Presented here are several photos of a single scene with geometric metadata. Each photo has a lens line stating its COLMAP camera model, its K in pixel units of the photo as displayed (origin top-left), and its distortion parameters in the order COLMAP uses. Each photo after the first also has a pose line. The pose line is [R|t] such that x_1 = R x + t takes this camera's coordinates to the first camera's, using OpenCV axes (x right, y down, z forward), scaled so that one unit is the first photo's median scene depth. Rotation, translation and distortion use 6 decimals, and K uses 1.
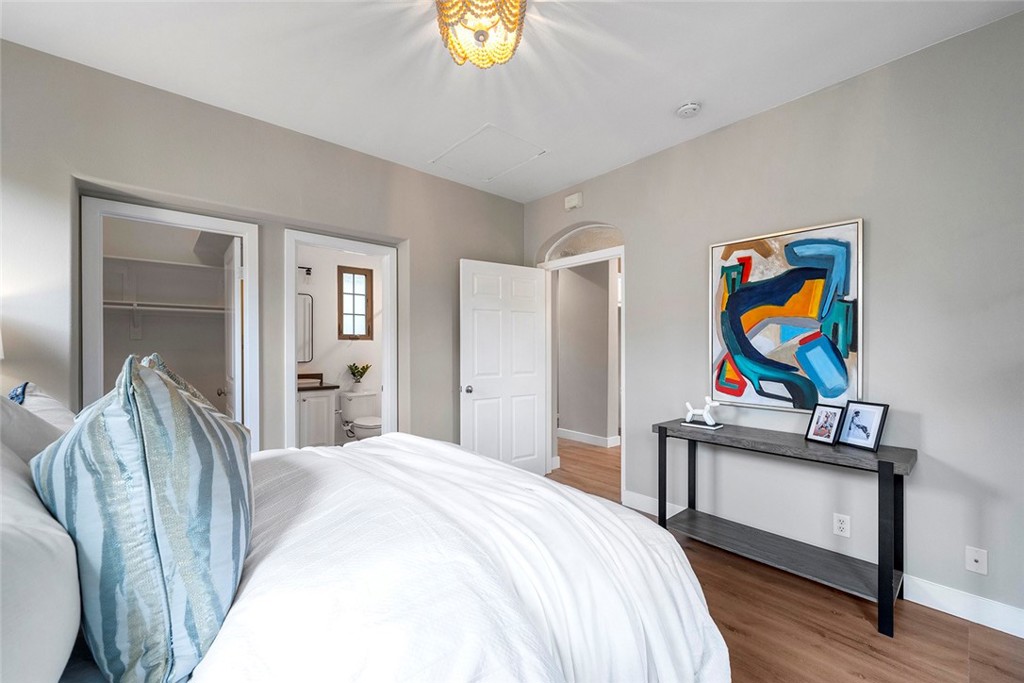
lens RADIAL K [[409.7, 0, 512.0], [0, 409.7, 341.5], [0, 0, 1]] dist [-0.000390, 0.000039]
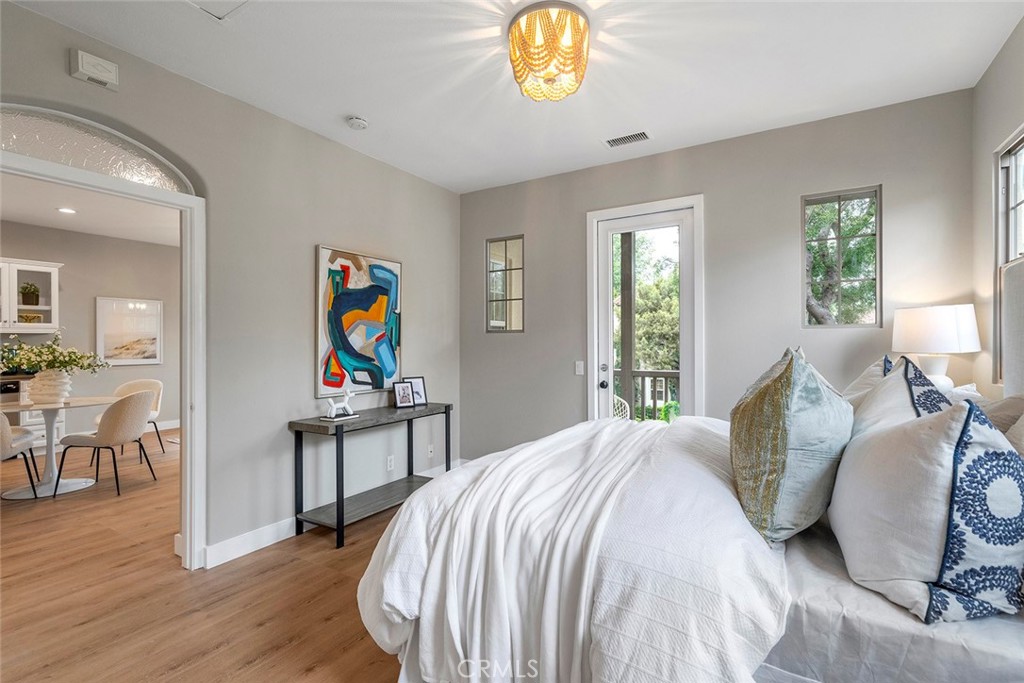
lens RADIAL K [[471.9, 0, 512.0], [0, 471.9, 341.5], [0, 0, 1]] dist [0.001396, 0.000085]
pose [[-0.297622, 0.007805, 0.954652, -0.868545], [-0.003142, 0.999953, -0.009155, 0.018877], [-0.954679, -0.005724, -0.297584, 0.982188]]
